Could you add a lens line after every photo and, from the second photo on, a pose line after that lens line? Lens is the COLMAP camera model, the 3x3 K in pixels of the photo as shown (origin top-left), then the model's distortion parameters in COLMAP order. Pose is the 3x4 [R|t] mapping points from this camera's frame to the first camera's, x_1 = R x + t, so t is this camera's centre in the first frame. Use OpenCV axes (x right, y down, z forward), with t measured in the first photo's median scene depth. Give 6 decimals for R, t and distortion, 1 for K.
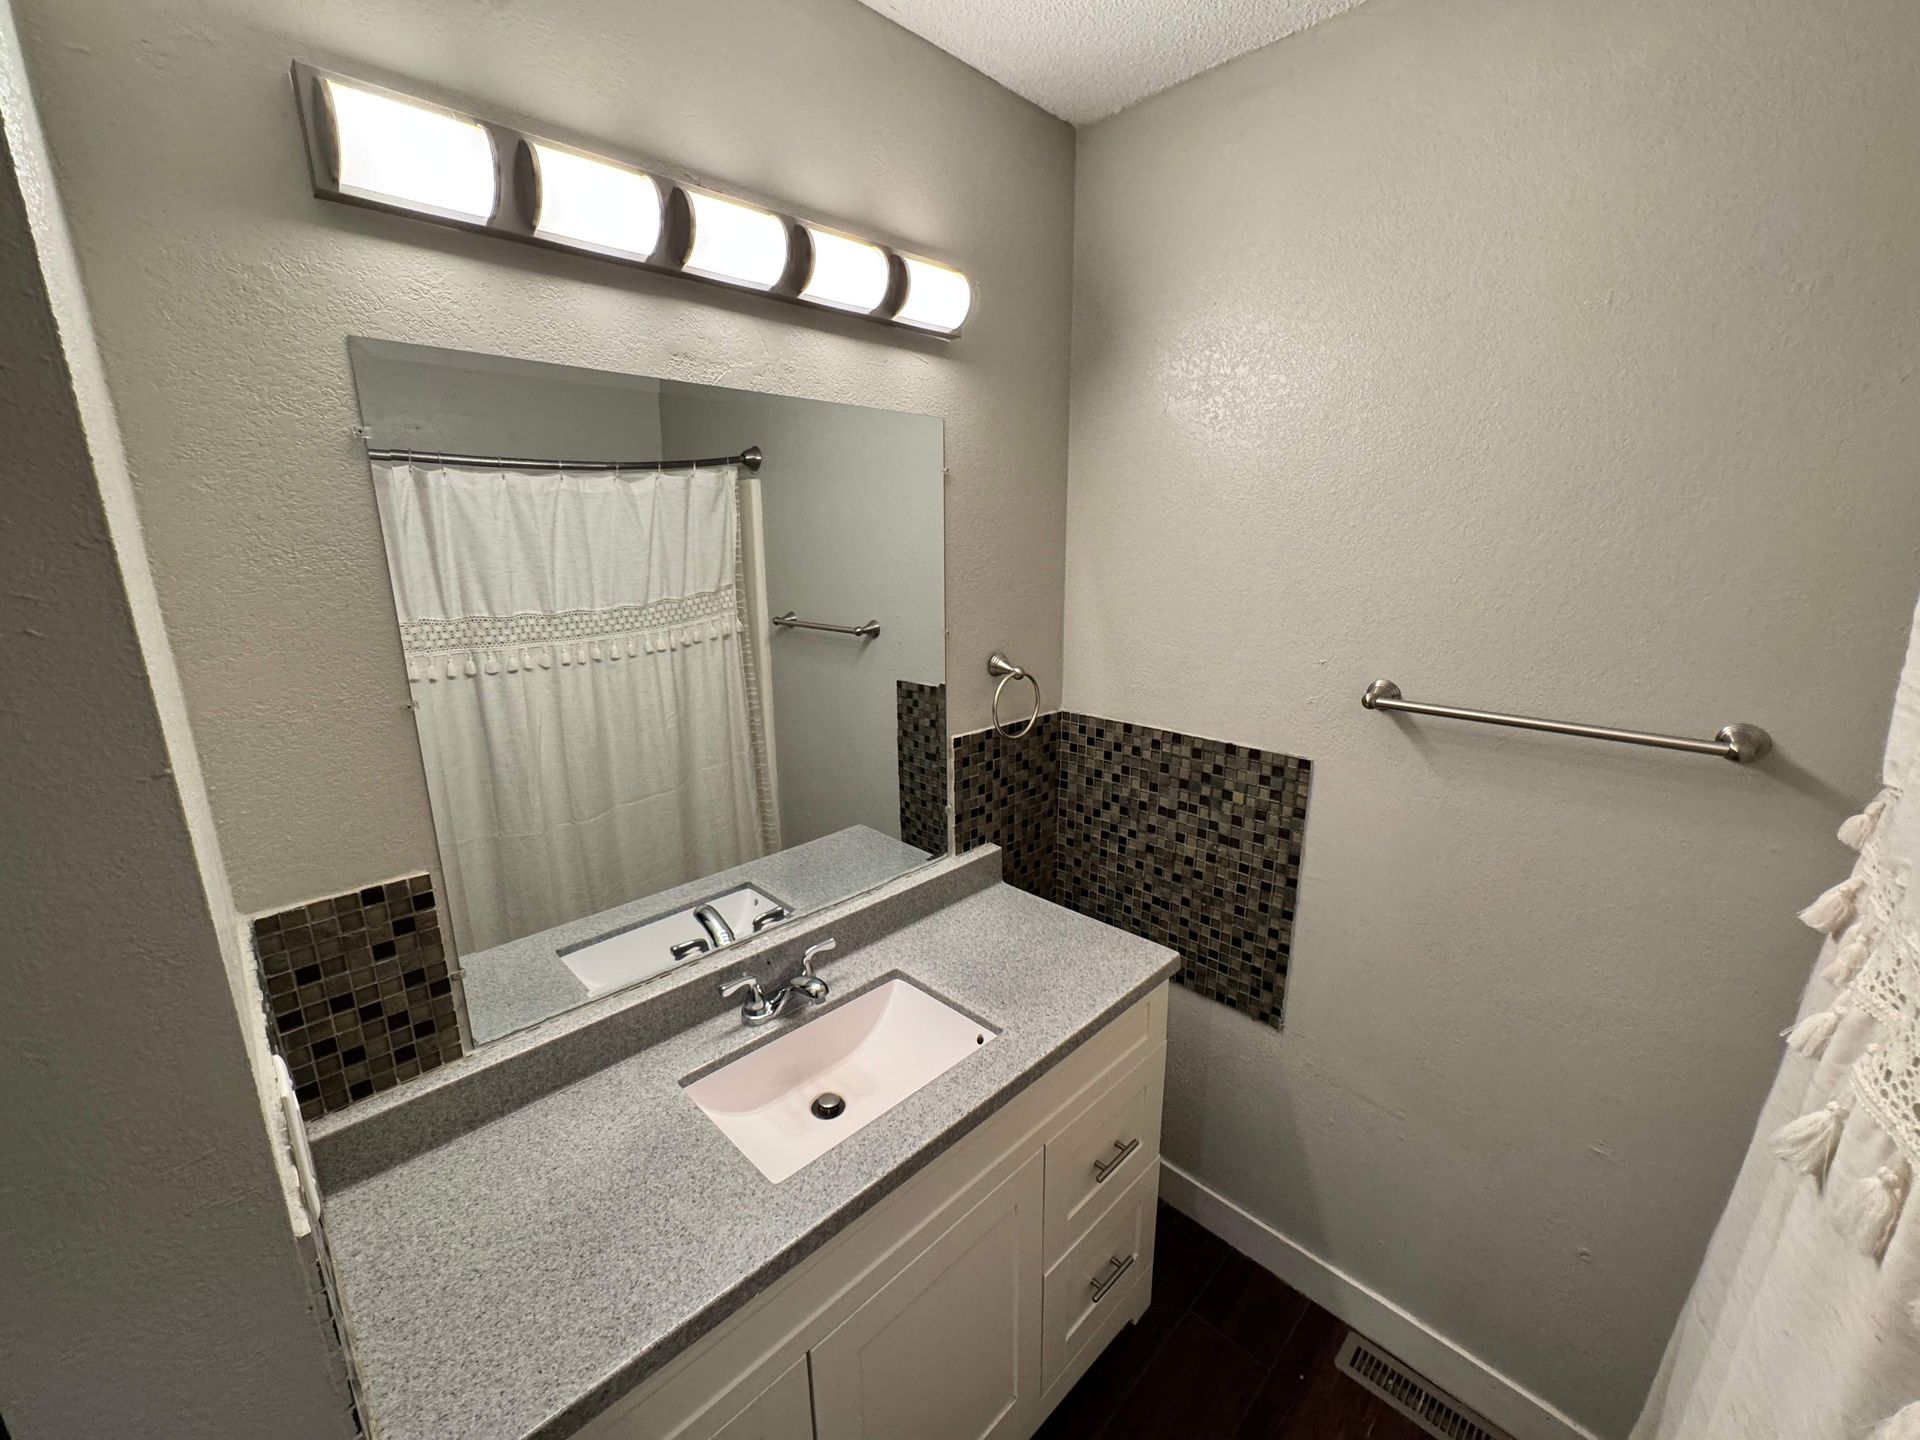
lens RADIAL K [[764.3, 0, 962.6], [0, 764.3, 723.1], [0, 0, 1]] dist [-0.005720, 0.000226]
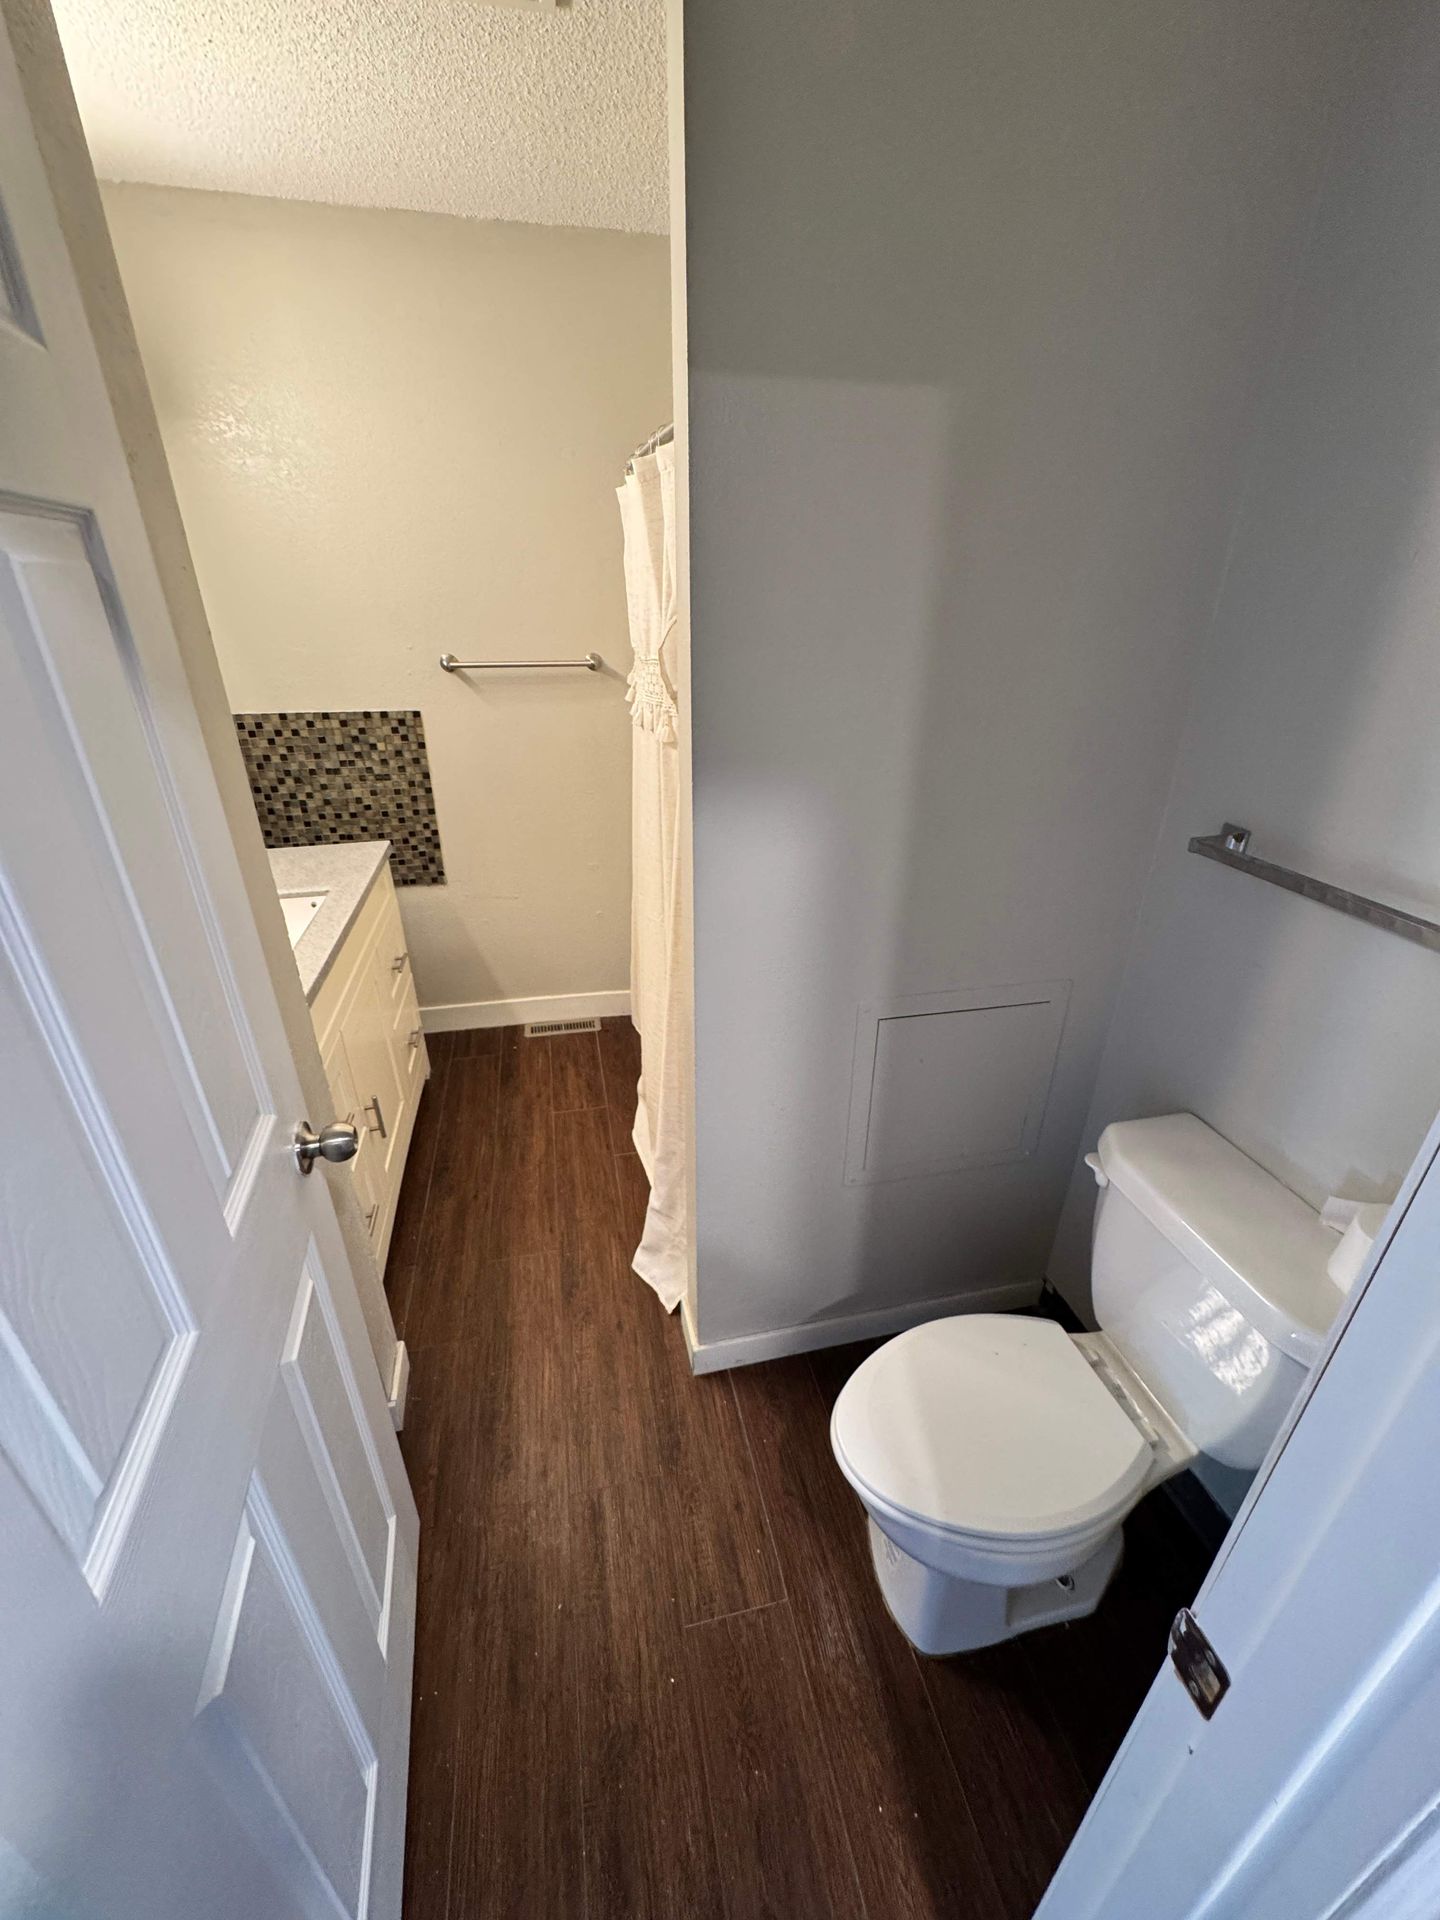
lens RADIAL K [[764.3, 0, 720.0], [0, 764.3, 960.0], [0, 0, 1]] dist [-0.005720, 0.000226]
pose [[0.533952, -0.359503, 0.765279, -0.609379], [0.192220, 0.933018, 0.304186, 0.158810], [-0.823375, -0.015319, 0.567291, -0.461338]]
